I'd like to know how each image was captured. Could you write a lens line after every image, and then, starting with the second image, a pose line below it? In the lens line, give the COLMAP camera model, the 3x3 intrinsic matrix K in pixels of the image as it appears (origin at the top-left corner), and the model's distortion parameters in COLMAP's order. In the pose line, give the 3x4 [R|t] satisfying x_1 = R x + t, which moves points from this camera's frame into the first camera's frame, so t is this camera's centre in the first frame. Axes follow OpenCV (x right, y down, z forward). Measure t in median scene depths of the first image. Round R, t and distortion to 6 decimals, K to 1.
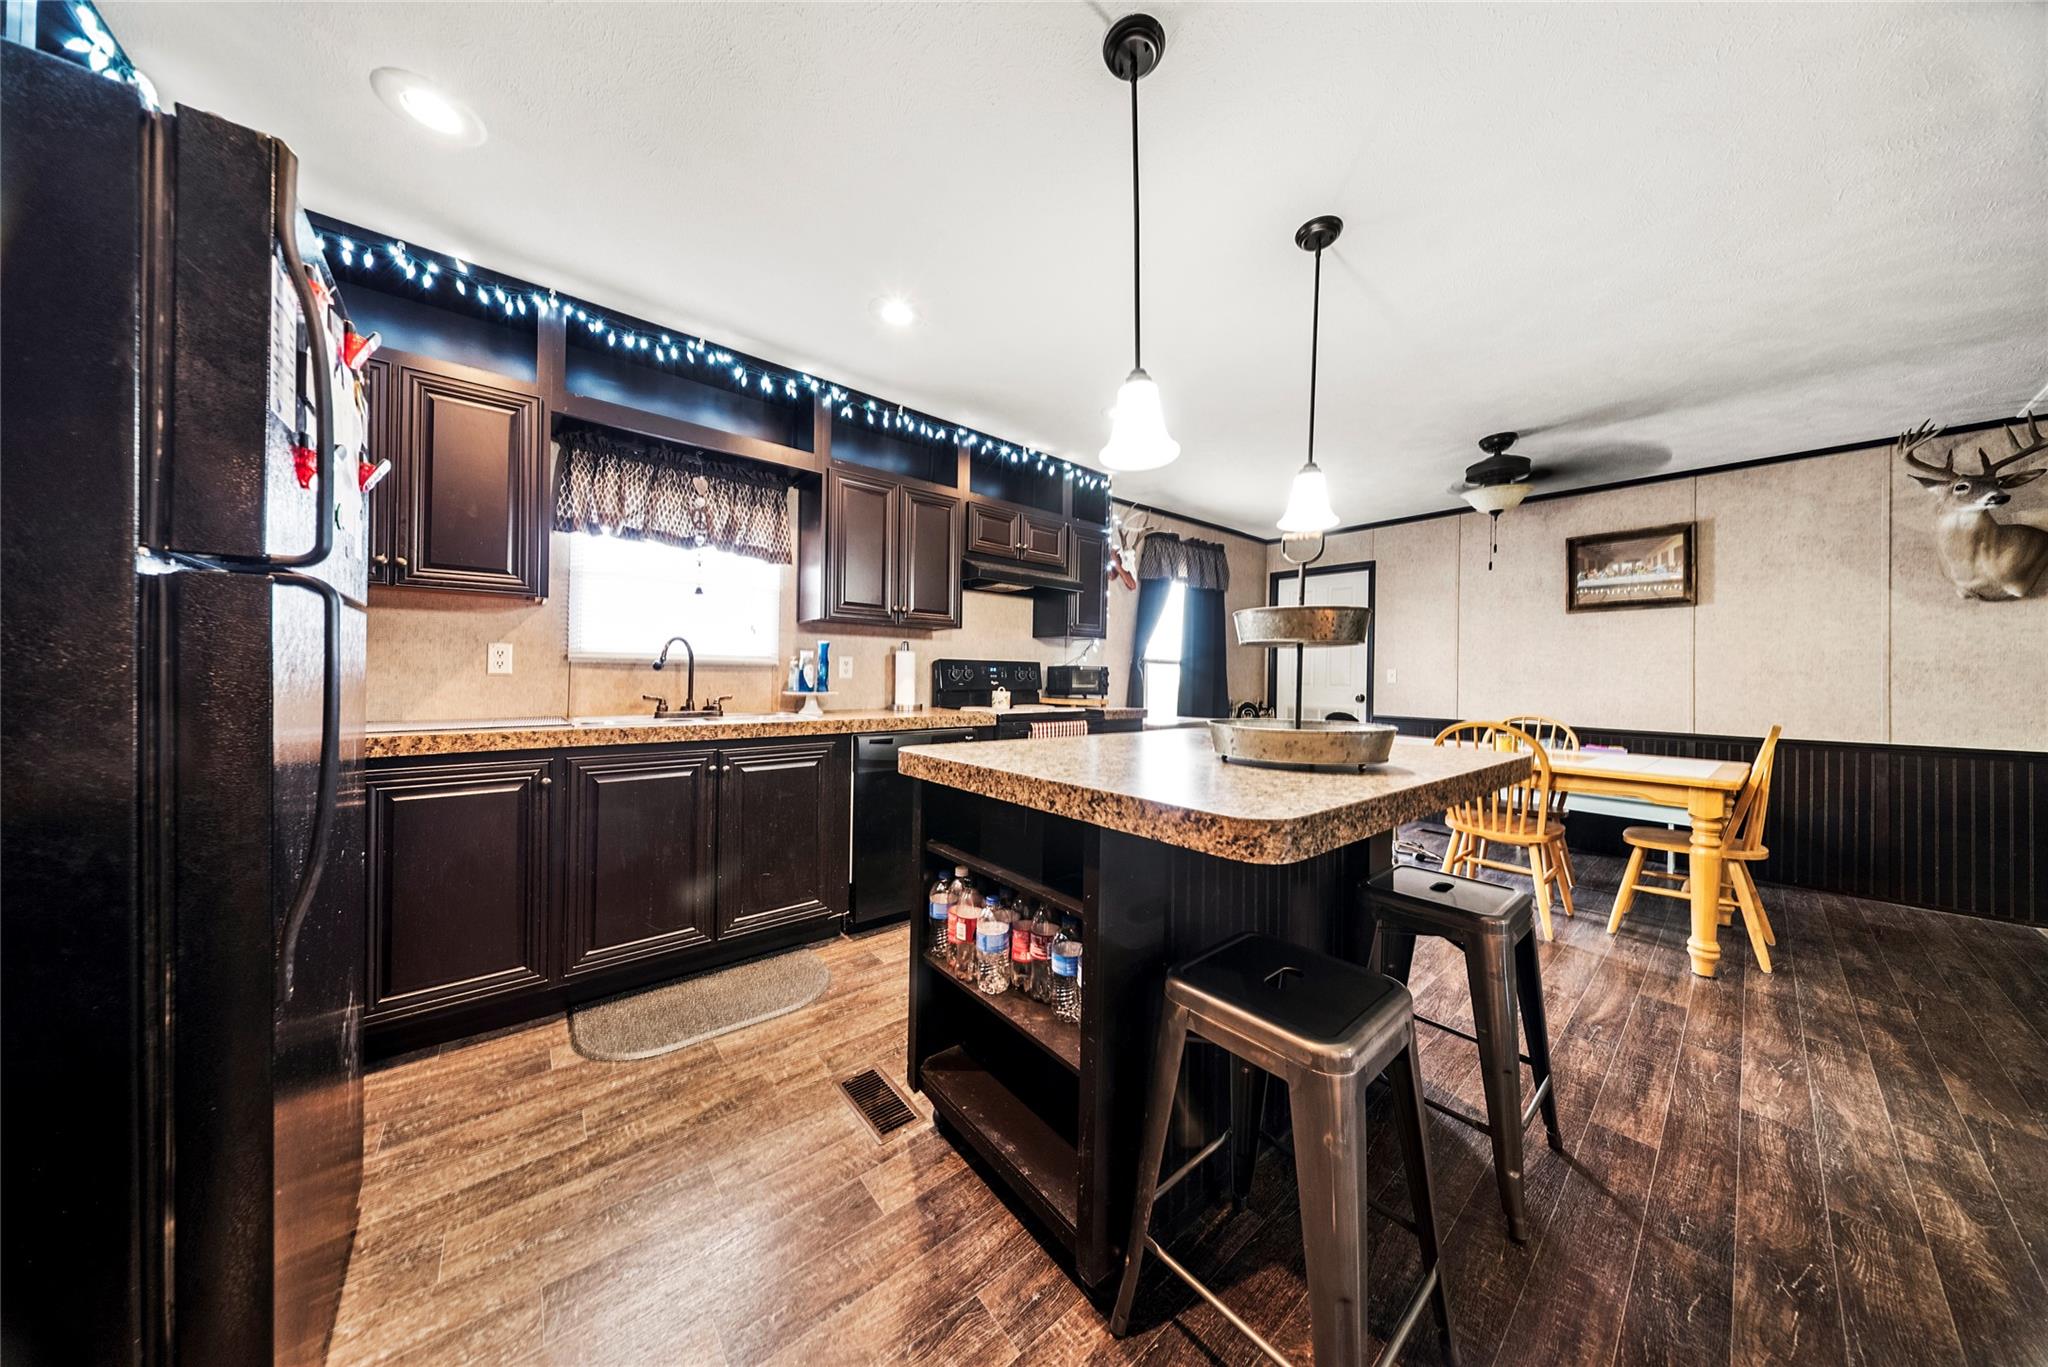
lens RADIAL K [[602.3, 0, 1028.6], [0, 602.3, 675.4], [0, 0, 1]] dist [0.000001, -0.000016]
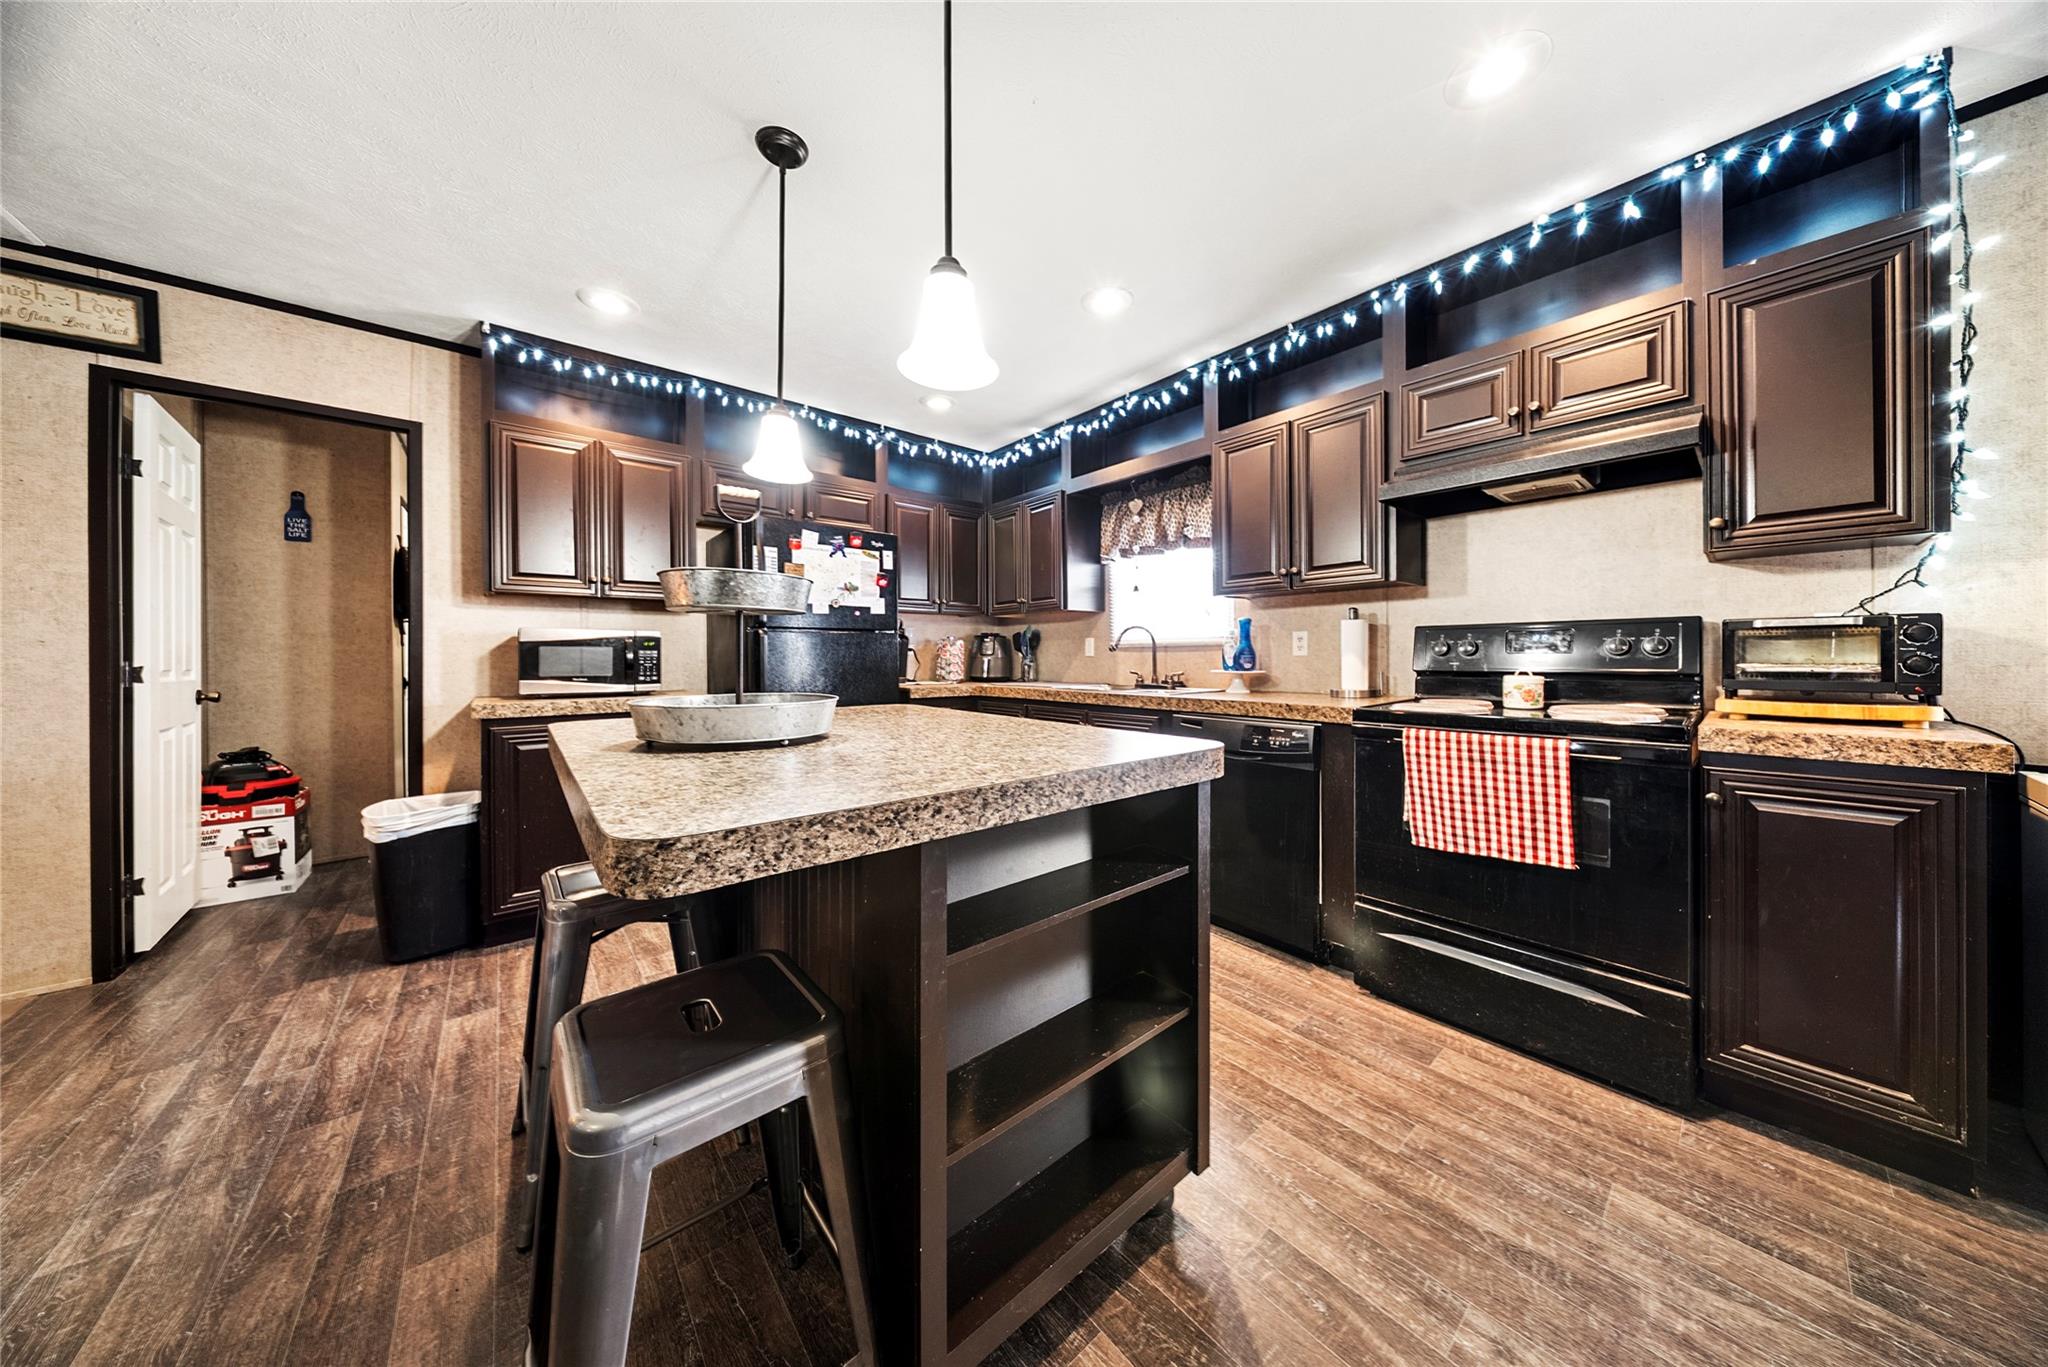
lens RADIAL K [[613.5, 0, 1035.8], [0, 613.5, 655.3], [0, 0, 1]] dist [-0.010822, -0.000044]
pose [[0.005385, -0.011475, -0.999920, 0.619839], [0.012307, 0.999859, -0.011408, 0.010233], [0.999910, -0.012245, 0.005526, 0.648912]]
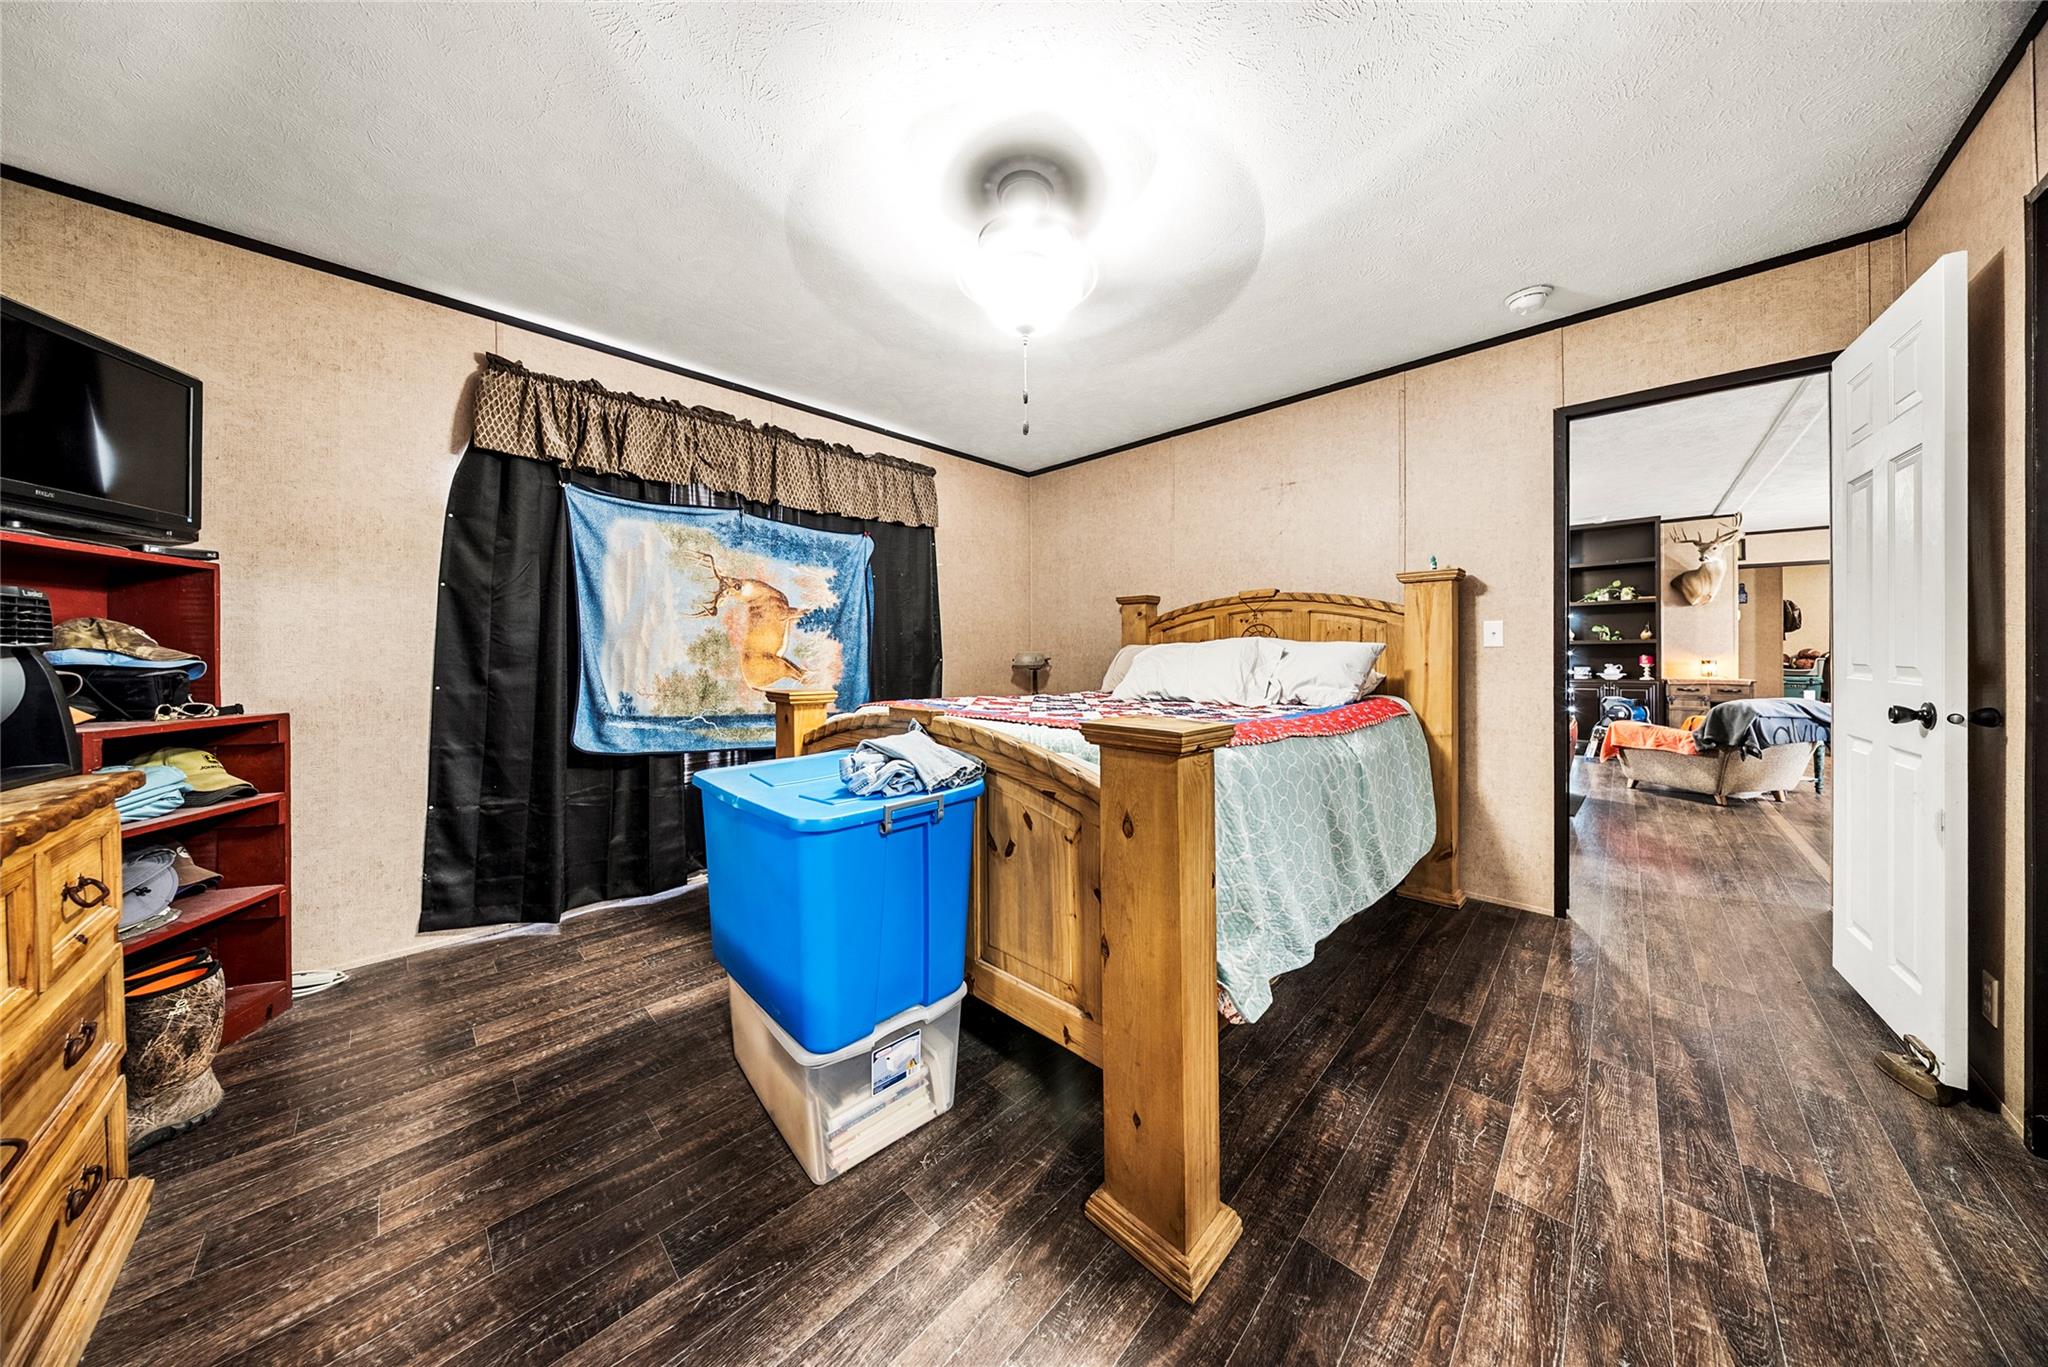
lens RADIAL K [[613.5, 0, 1035.8], [0, 613.5, 655.3], [0, 0, 1]] dist [-0.010822, -0.000044]
pose [[-0.994946, -0.011687, -0.099728, 2.878148], [-0.011883, 0.999928, 0.001373, 0.039544], [0.099705, 0.002551, -0.995014, 1.677715]]
